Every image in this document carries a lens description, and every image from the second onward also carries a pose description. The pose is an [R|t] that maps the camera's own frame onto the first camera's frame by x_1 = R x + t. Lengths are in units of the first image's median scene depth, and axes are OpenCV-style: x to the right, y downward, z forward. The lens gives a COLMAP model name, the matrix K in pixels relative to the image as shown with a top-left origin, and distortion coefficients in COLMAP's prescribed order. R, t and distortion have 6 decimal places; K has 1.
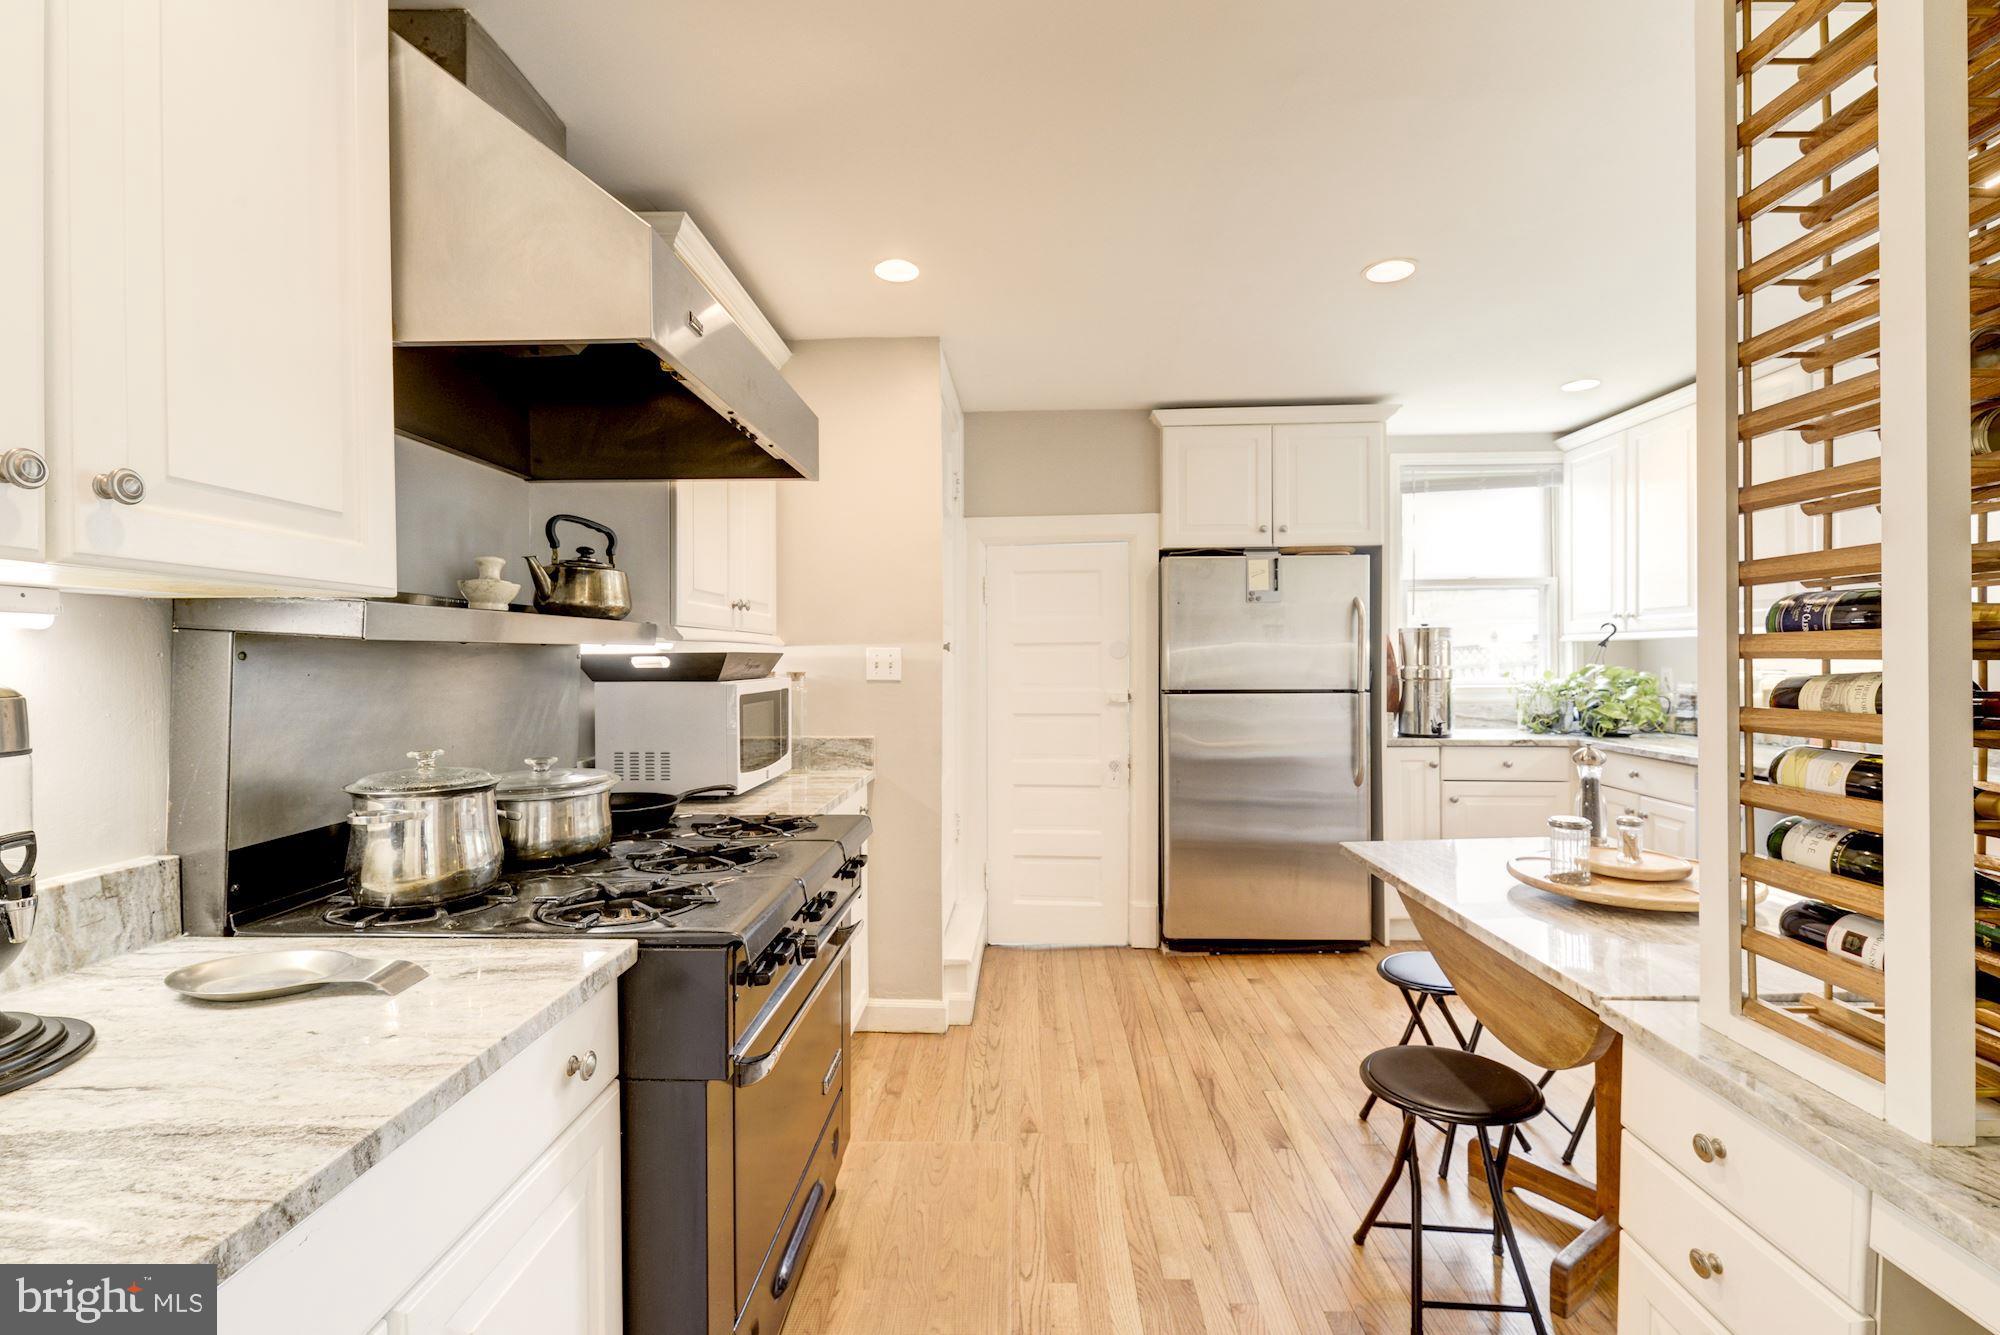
lens RADIAL K [[896.5, 0, 996.8], [0, 896.5, 663.3], [0, 0, 1]] dist [0.008684, -0.004555]
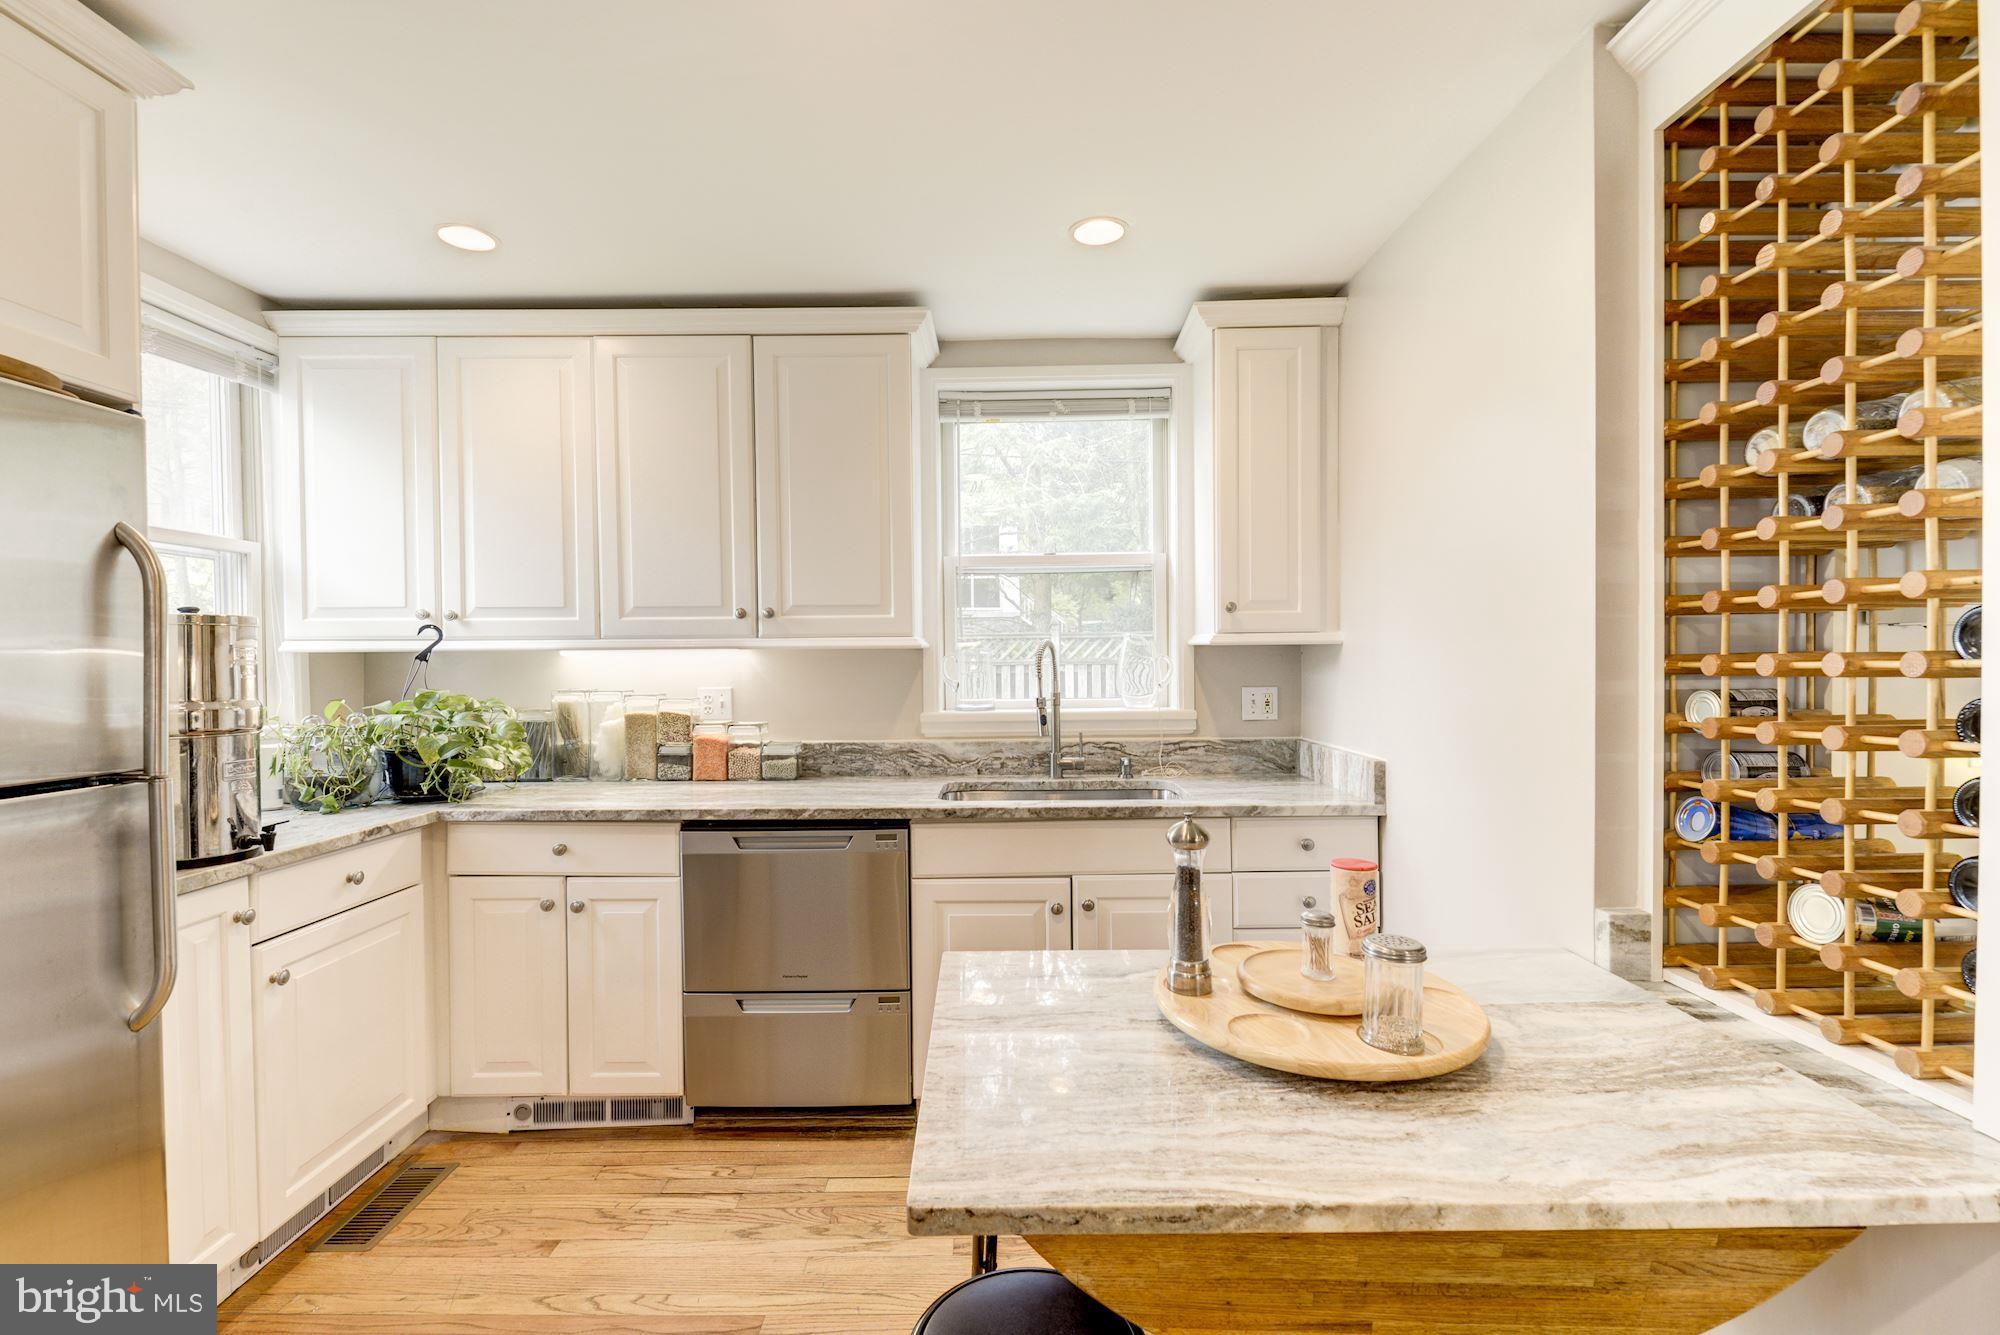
lens RADIAL K [[896.5, 0, 993.0], [0, 896.5, 668.1], [0, 0, 1]] dist [0.008684, -0.004555]
pose [[-0.039003, -0.002424, 0.999236, 0.012374], [0.011422, 0.999931, 0.002872, -0.010532], [-0.999174, 0.011525, -0.038972, 0.629383]]
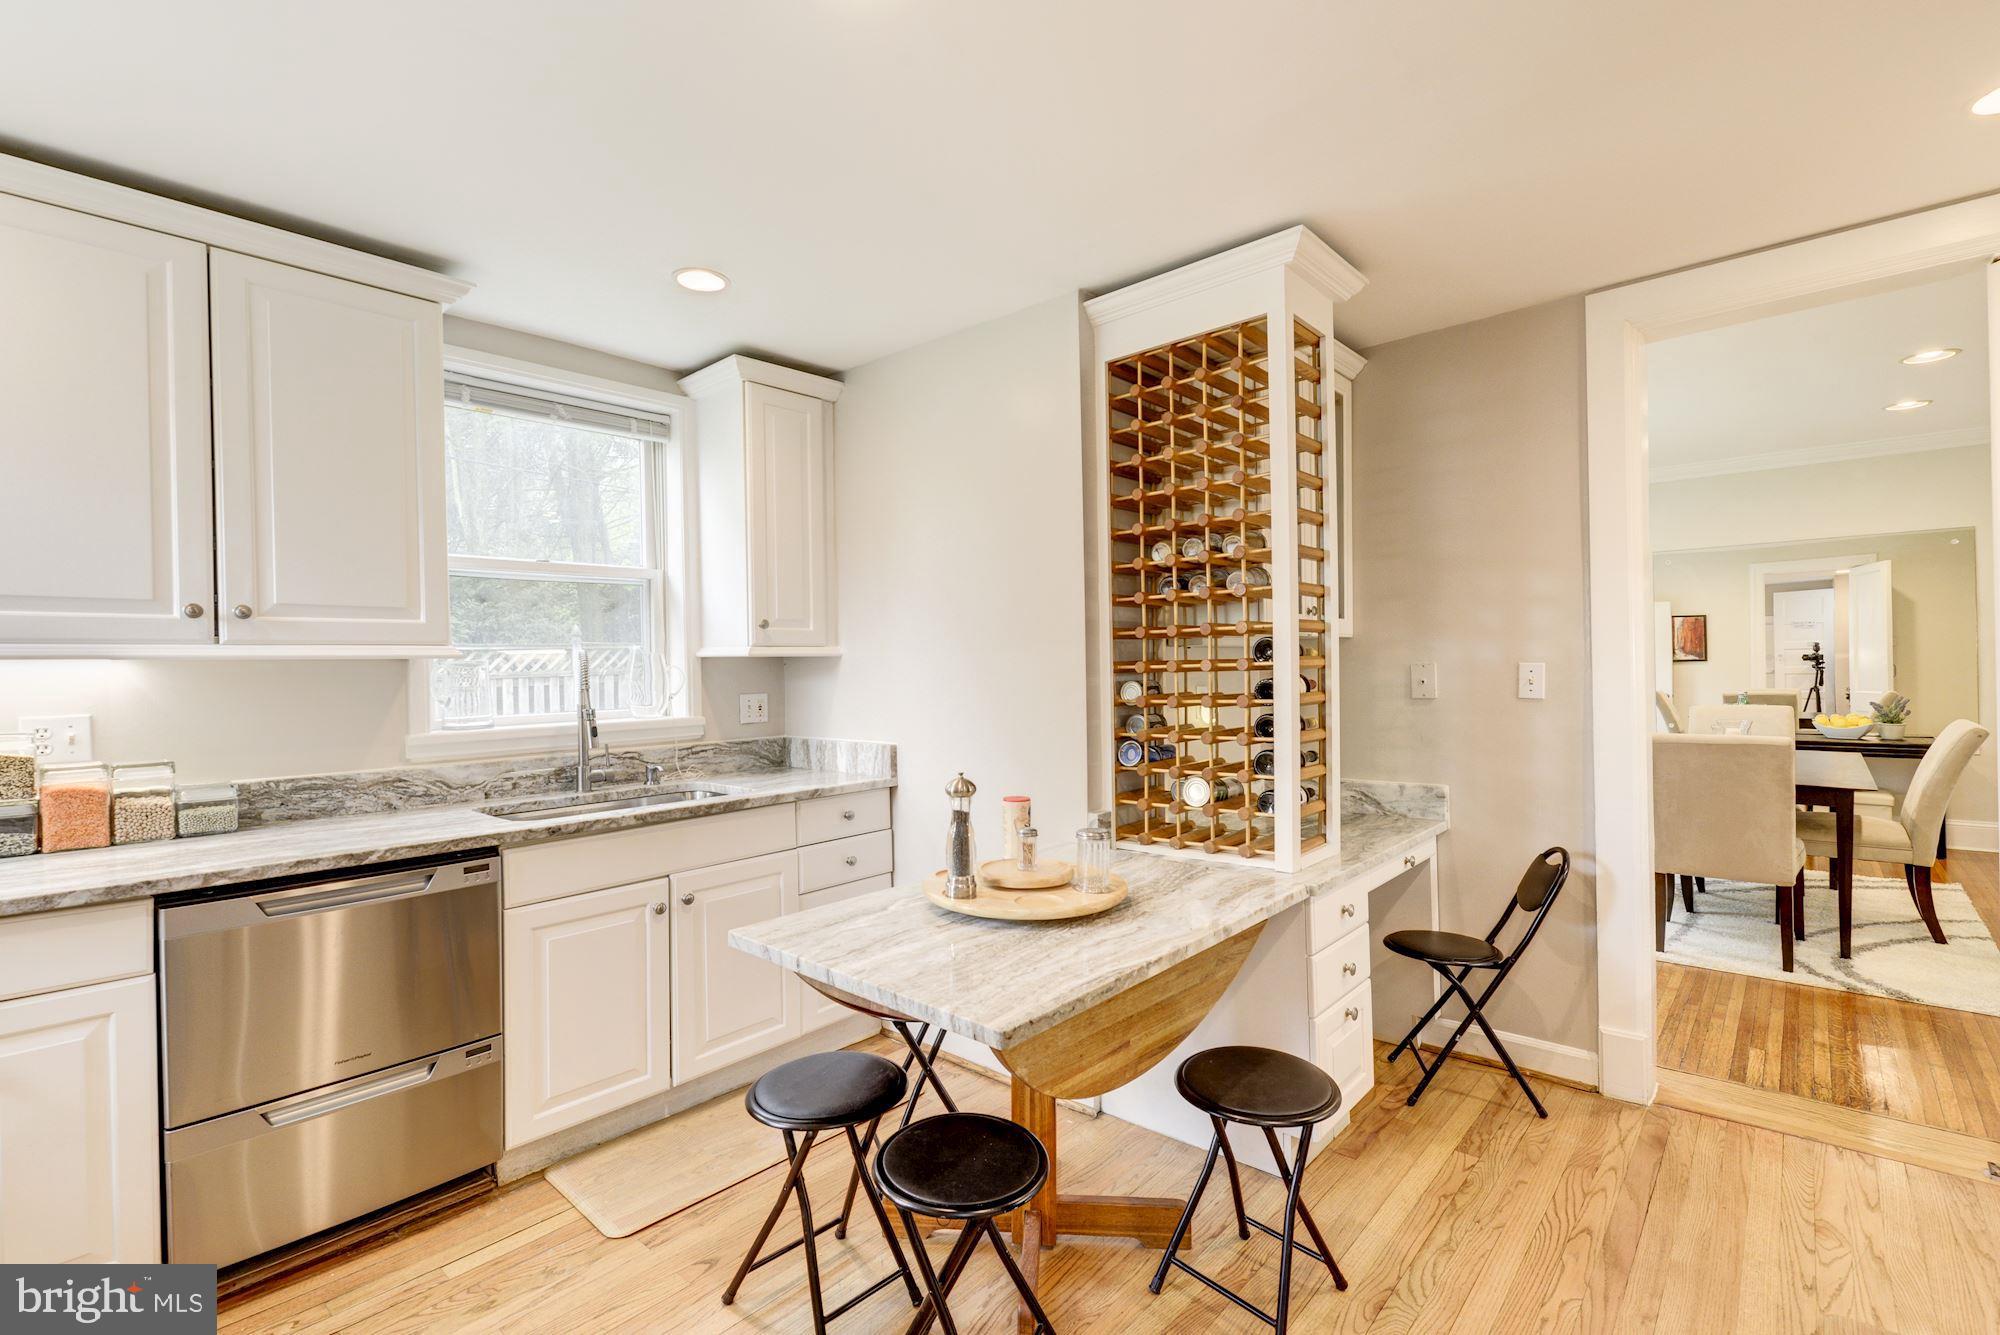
lens RADIAL K [[896.5, 0, 1001.8], [0, 896.5, 665.8], [0, 0, 1]] dist [0.008684, -0.004555]
pose [[-0.774541, 0.019827, 0.632213, 0.027537], [0.023701, 0.999716, -0.002315, -0.009290], [-0.632079, 0.013191, -0.774791, 0.921407]]
